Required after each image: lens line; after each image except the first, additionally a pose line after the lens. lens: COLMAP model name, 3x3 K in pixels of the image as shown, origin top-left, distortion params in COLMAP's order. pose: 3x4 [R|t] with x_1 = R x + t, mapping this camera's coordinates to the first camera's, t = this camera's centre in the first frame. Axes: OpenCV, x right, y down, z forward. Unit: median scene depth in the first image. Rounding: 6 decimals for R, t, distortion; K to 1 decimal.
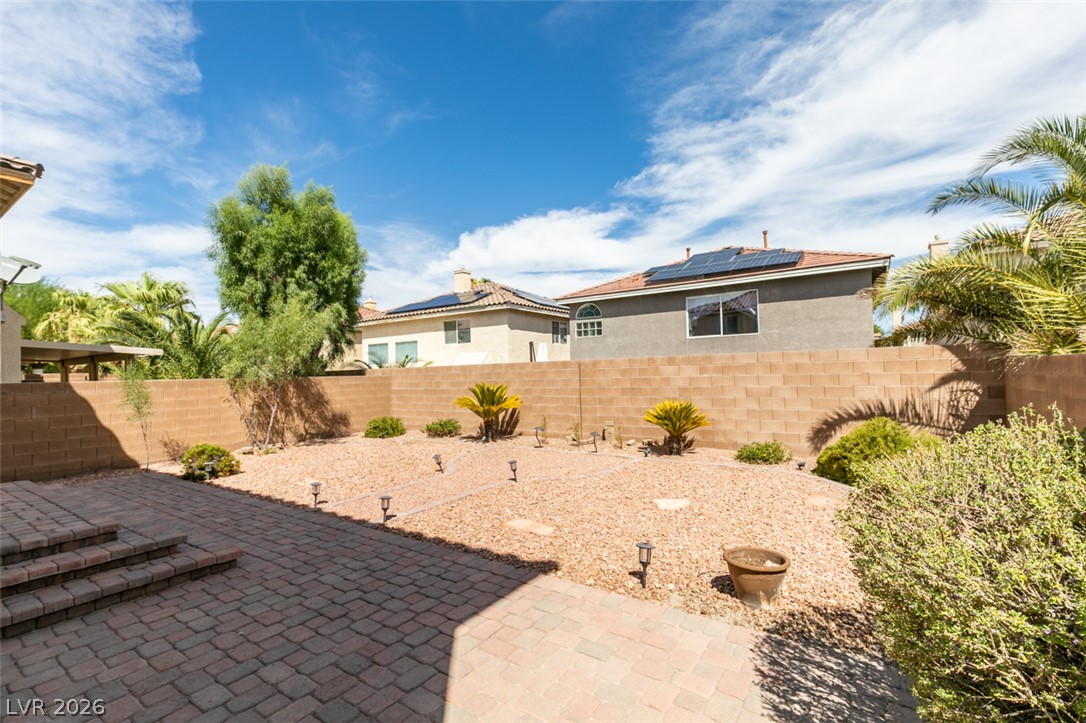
lens RADIAL K [[483.7, 0, 539.3], [0, 483.7, 371.2], [0, 0, 1]] dist [0.001881, -0.000513]
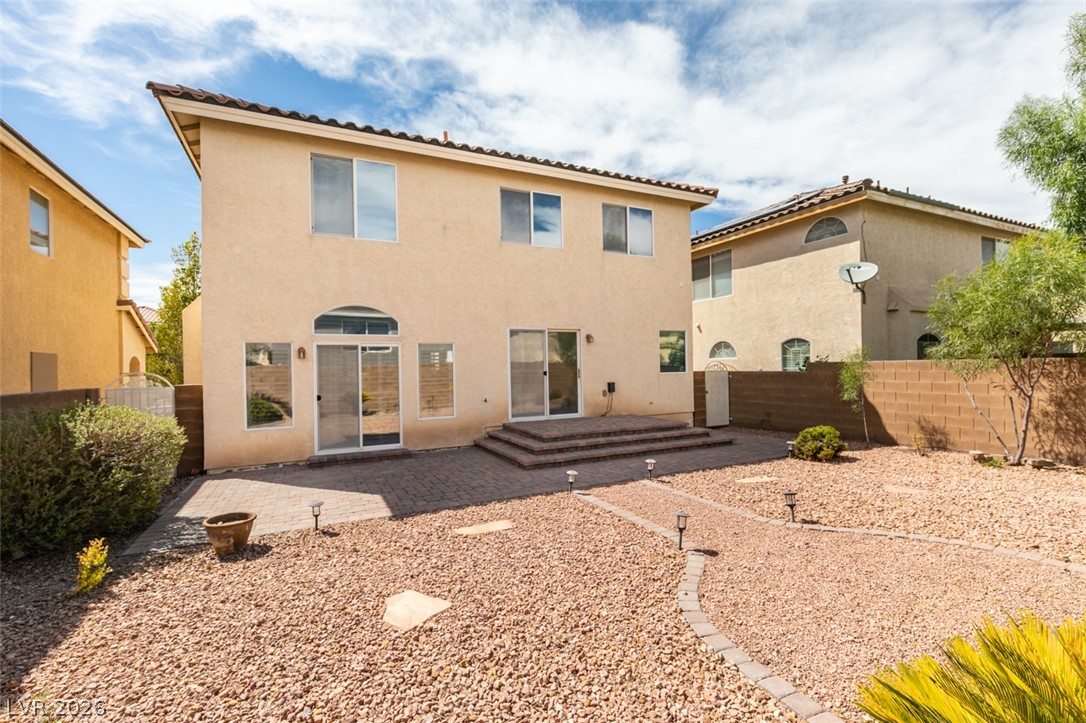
lens RADIAL K [[483.7, 0, 540.6], [0, 483.7, 364.8], [0, 0, 1]] dist [0.001881, -0.000513]
pose [[-0.498811, 0.029942, -0.866194, 0.327208], [0.033796, 0.999315, 0.015082, -0.010235], [0.866052, -0.021750, -0.499481, 0.679412]]
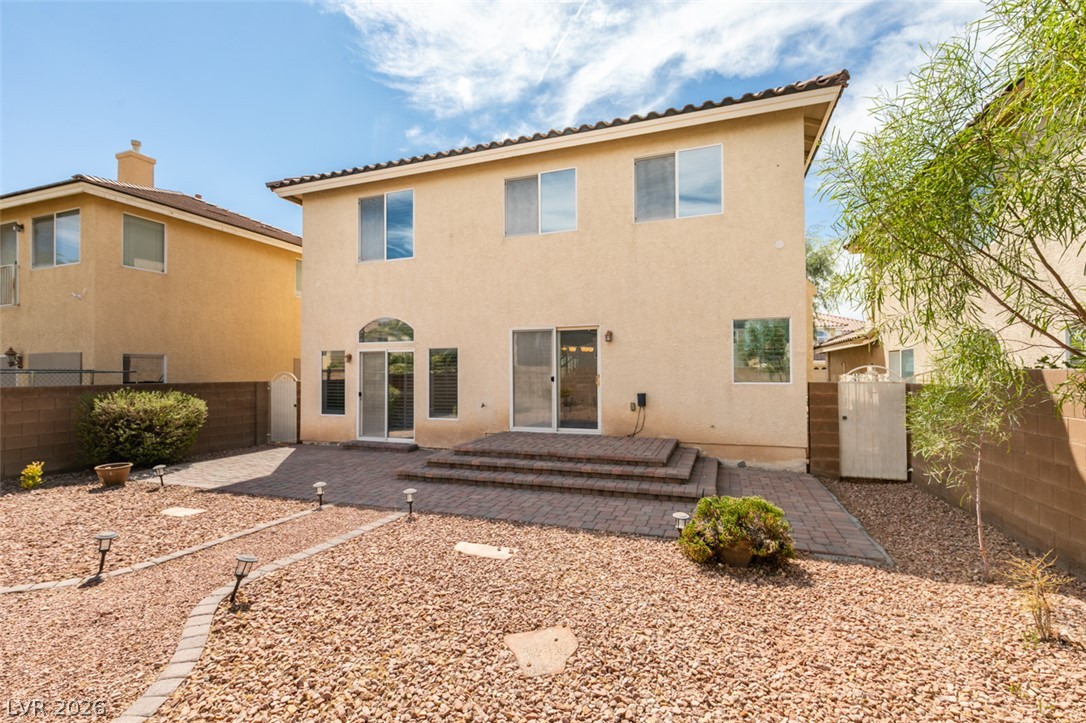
lens RADIAL K [[483.7, 0, 537.9], [0, 483.7, 366.6], [0, 0, 1]] dist [0.001881, -0.000513]
pose [[-0.971242, 0.026600, -0.236604, -0.242405], [0.029701, 0.999513, -0.009551, 0.006047], [0.236235, -0.016304, -0.971559, 0.983412]]
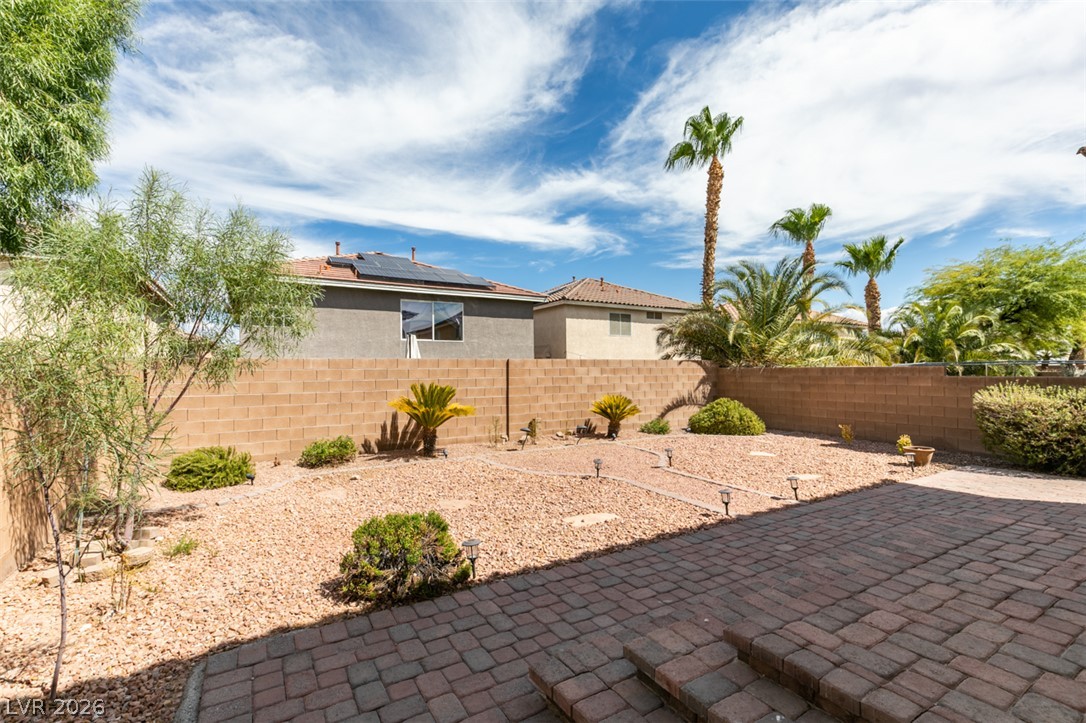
lens RADIAL K [[483.7, 0, 548.1], [0, 483.7, 377.7], [0, 0, 1]] dist [0.001881, -0.000513]
pose [[0.410633, 0.006664, 0.911776, -0.706448], [-0.007981, 0.999961, -0.003714, 0.015892], [-0.911766, -0.005752, 0.410670, 0.464109]]
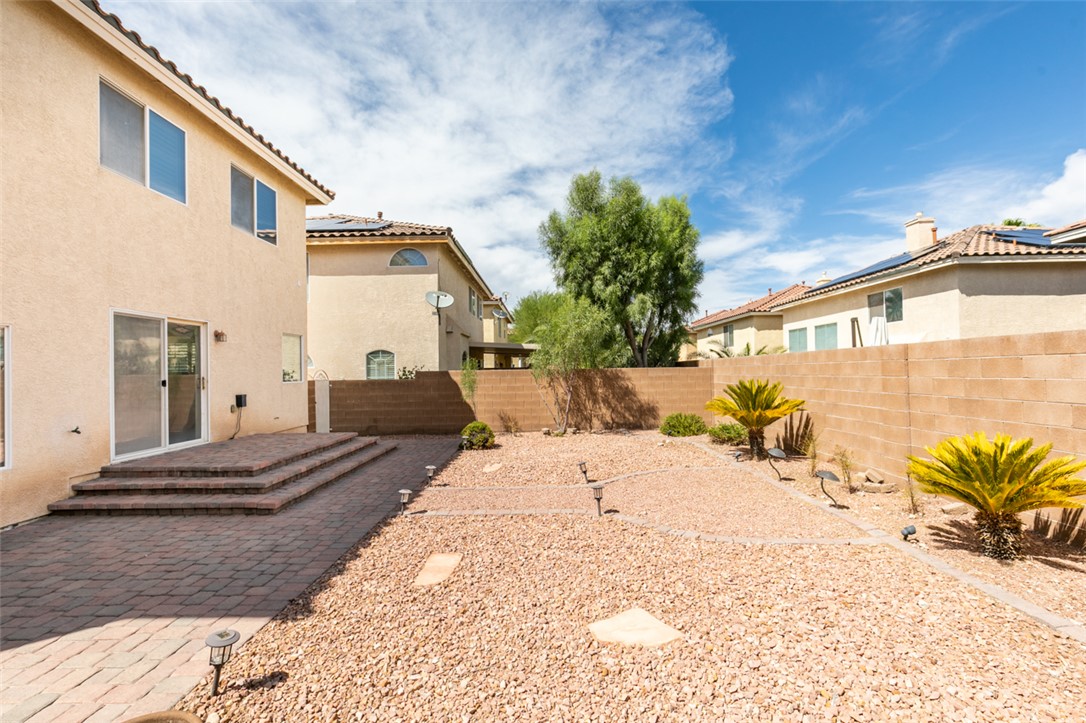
lens RADIAL K [[483.7, 0, 541.2], [0, 483.7, 364.5], [0, 0, 1]] dist [0.001881, -0.000513]
pose [[0.552287, 0.004791, -0.833641, 0.308077], [0.005663, 0.999939, 0.009498, -0.007054], [0.833635, -0.009967, 0.552226, 0.301117]]
